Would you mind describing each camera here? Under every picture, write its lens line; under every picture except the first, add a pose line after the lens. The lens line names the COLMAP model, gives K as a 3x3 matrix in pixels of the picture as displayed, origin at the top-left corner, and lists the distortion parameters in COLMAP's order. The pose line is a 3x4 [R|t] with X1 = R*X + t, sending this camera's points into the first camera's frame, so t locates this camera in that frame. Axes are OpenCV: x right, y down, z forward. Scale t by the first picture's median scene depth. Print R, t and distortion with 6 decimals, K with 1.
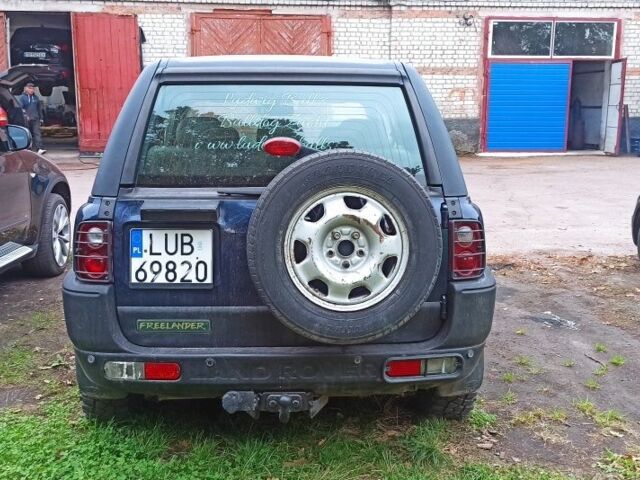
lens RADIAL K [[777.0, 0, 320.0], [0, 777.0, 240.0], [0, 0, 1]] dist [0.063702, -0.055175]
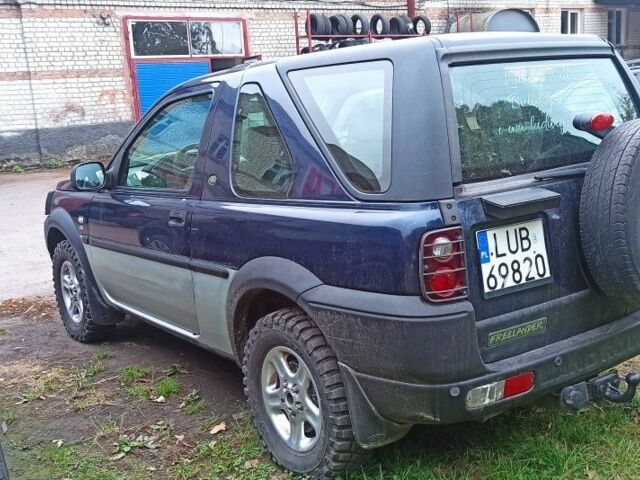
lens RADIAL K [[777.0, 0, 320.0], [0, 777.0, 240.0], [0, 0, 1]] dist [0.063702, -0.055175]
pose [[0.833483, -0.159652, 0.528978, -0.143654], [0.162631, 0.985823, 0.041284, -0.011742], [-0.528070, 0.051618, 0.847631, 0.060541]]
